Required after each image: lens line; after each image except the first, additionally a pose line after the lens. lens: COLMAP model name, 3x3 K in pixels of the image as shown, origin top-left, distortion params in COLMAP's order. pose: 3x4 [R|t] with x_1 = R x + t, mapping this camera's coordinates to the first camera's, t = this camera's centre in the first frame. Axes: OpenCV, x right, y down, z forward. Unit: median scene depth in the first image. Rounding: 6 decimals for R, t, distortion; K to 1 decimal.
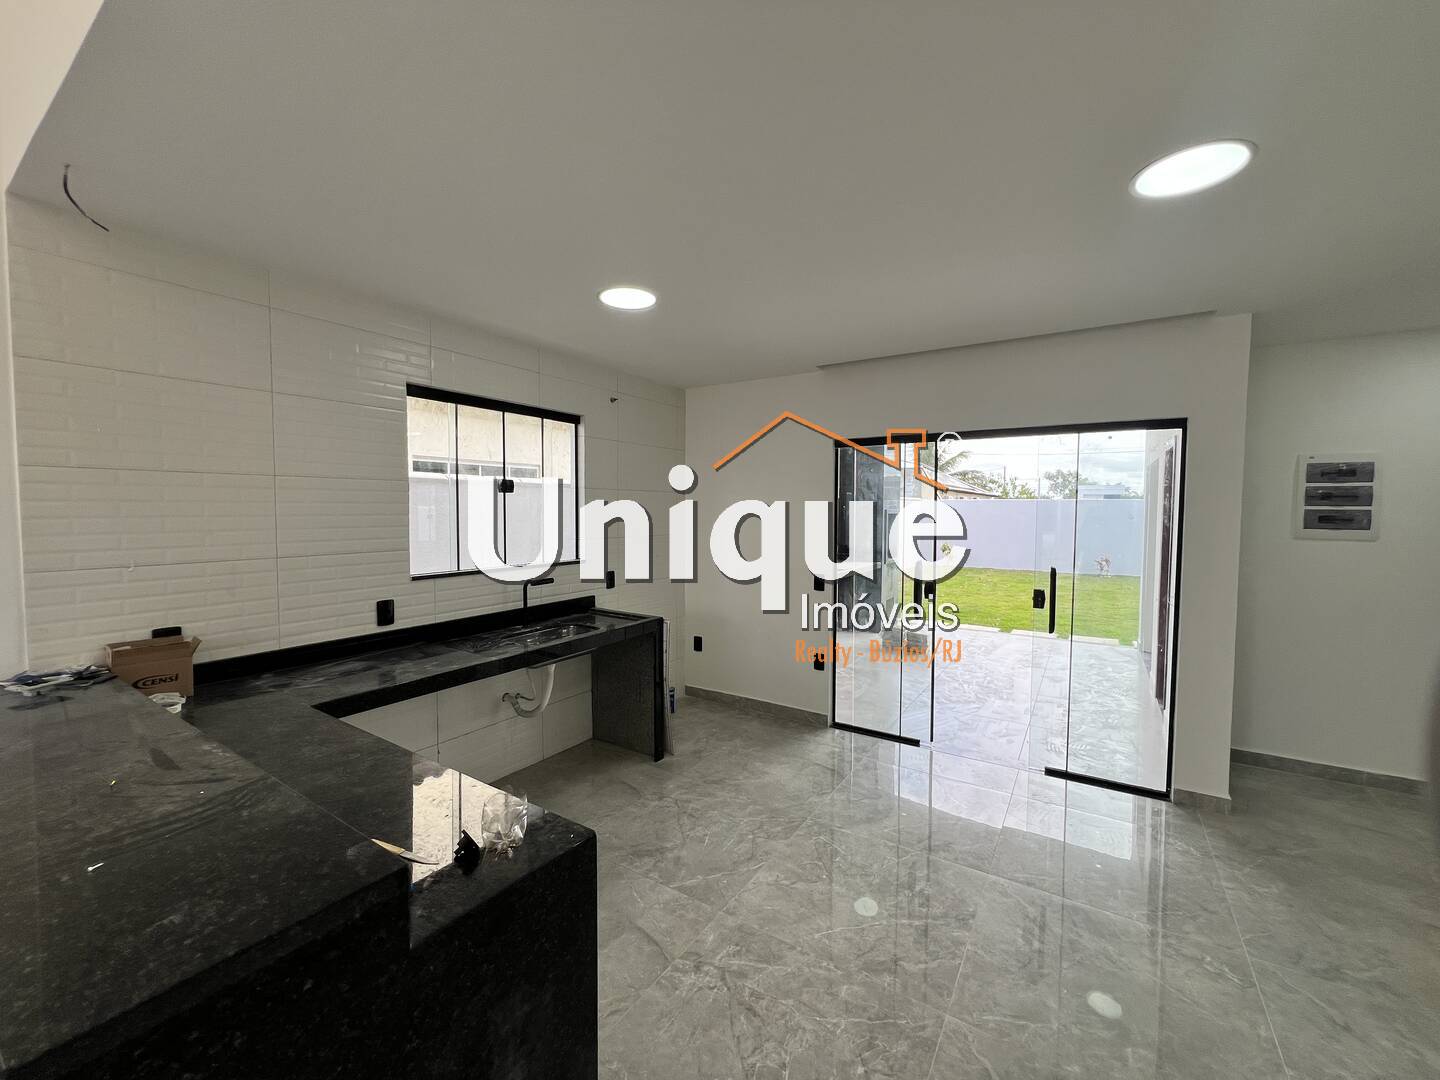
lens RADIAL K [[581.5, 0, 720.0], [0, 581.5, 540.0], [0, 0, 1]] dist [0.021367, -0.000426]
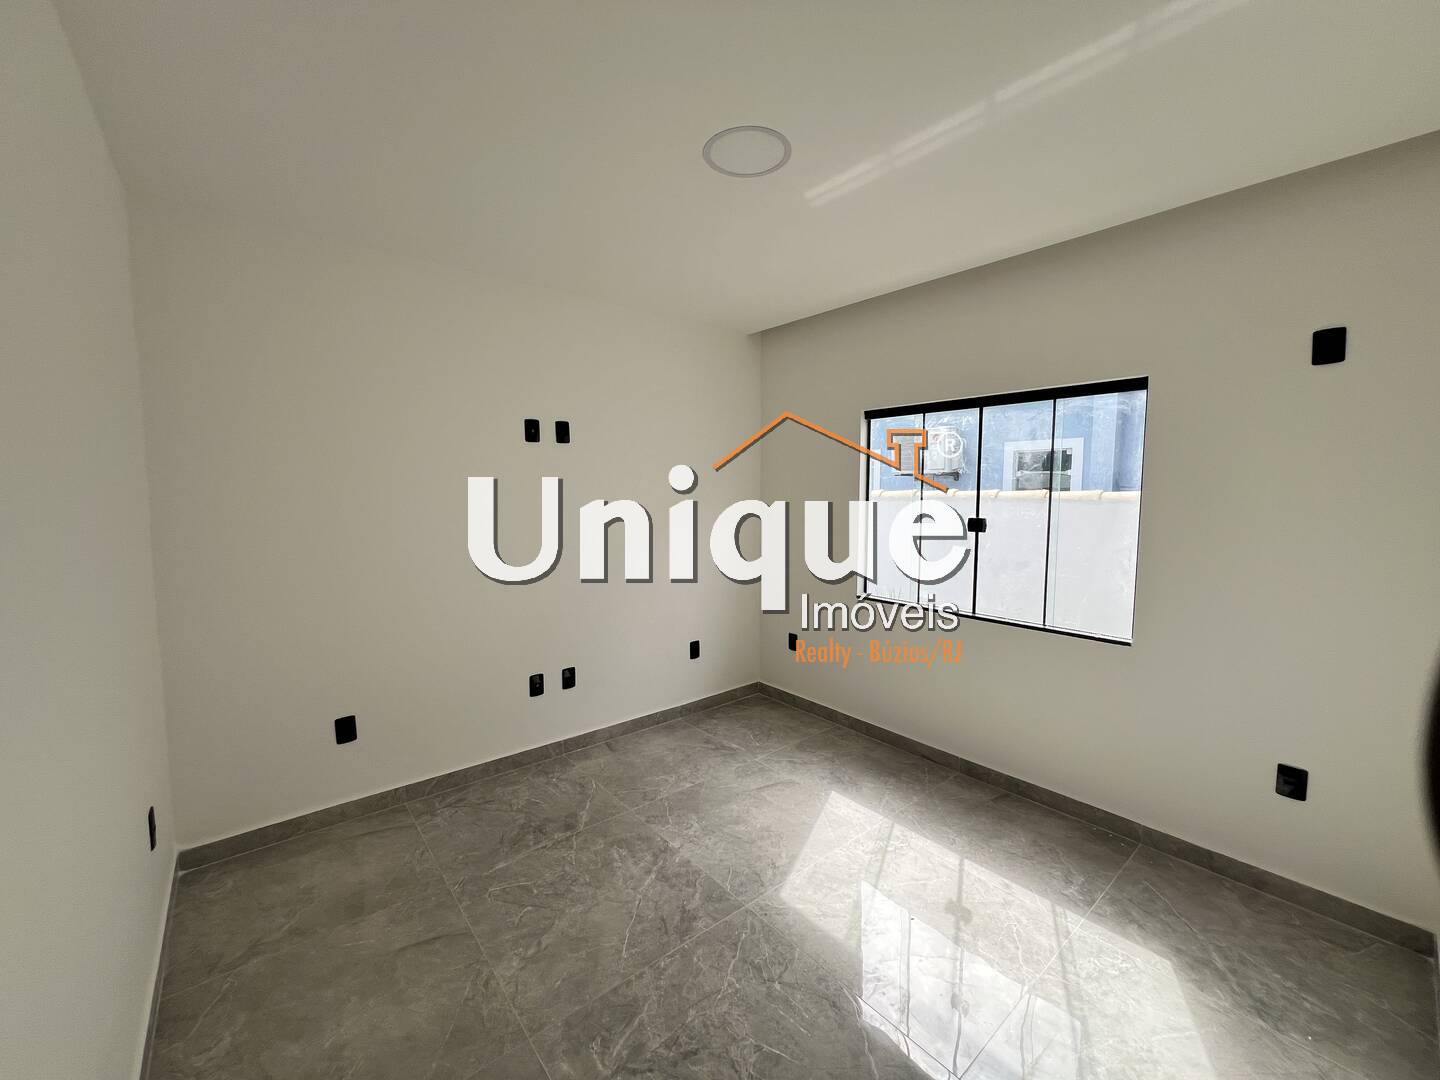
lens RADIAL K [[572.3, 0, 722.1], [0, 572.3, 530.3], [0, 0, 1]] dist [-0.000929, -0.000152]
pose [[0.299063, -0.065184, 0.952004, -0.626511], [0.037934, 0.997688, 0.056396, -0.030847], [-0.953479, 0.019247, 0.300844, 0.608528]]
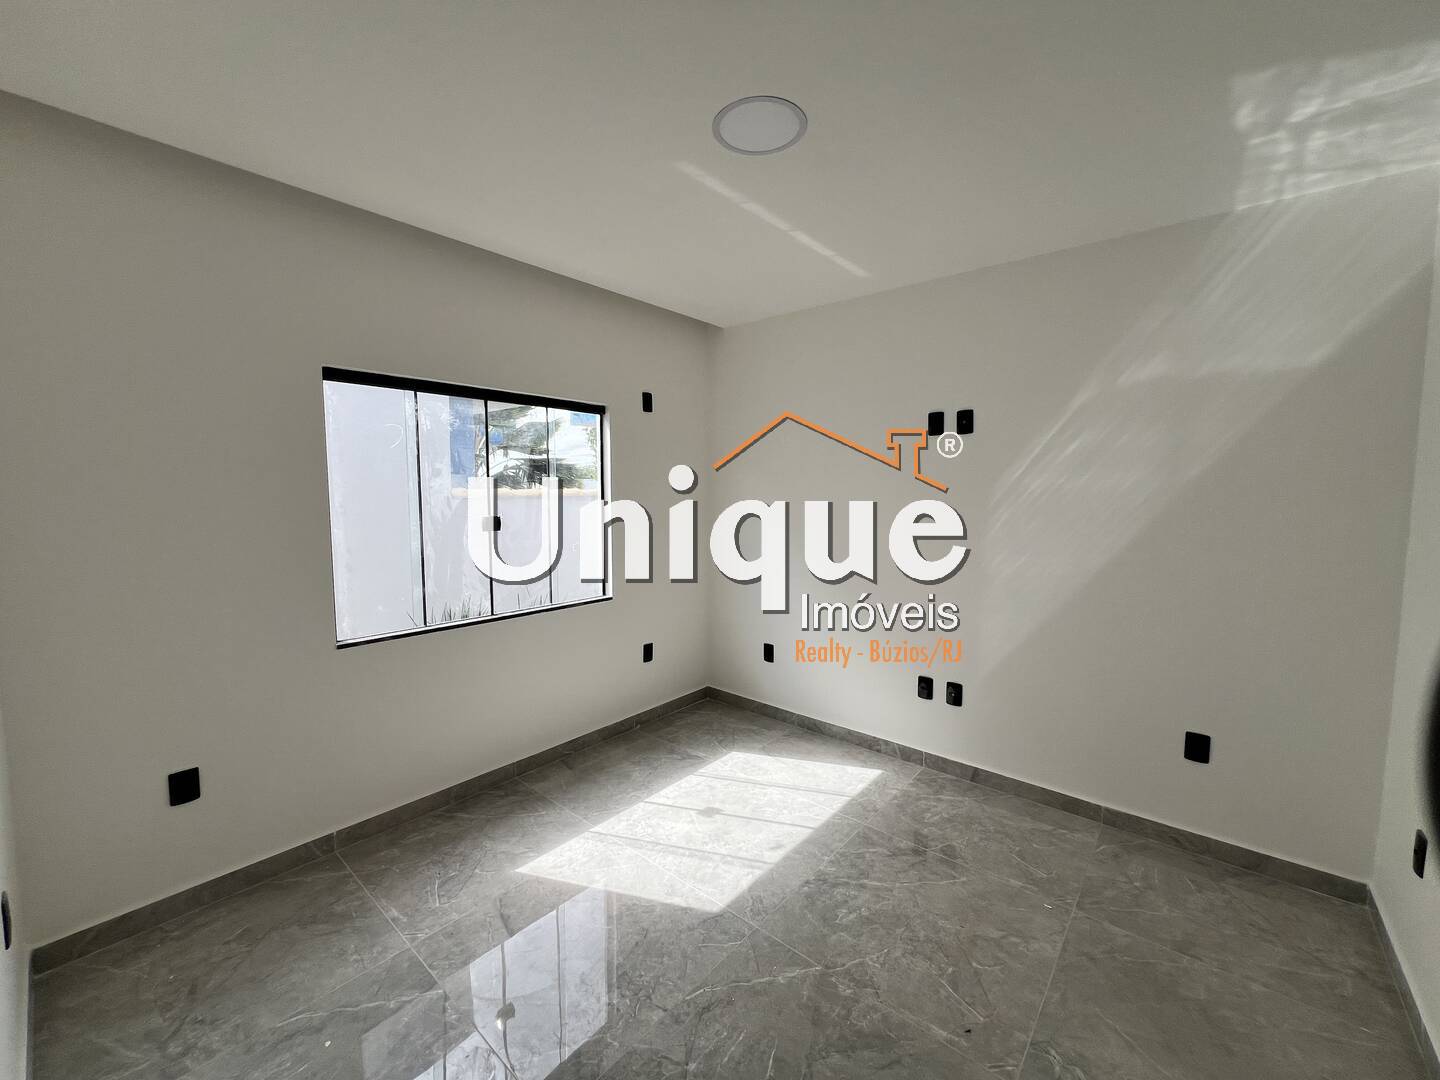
lens RADIAL K [[581.5, 0, 720.0], [0, 581.5, 540.0], [0, 0, 1]] dist [0.021367, -0.000426]
pose [[-0.991627, -0.016073, 0.128128, 0.511033], [-0.000933, 0.993089, 0.117359, -0.082051], [-0.129129, 0.116257, -0.984789, 2.174984]]
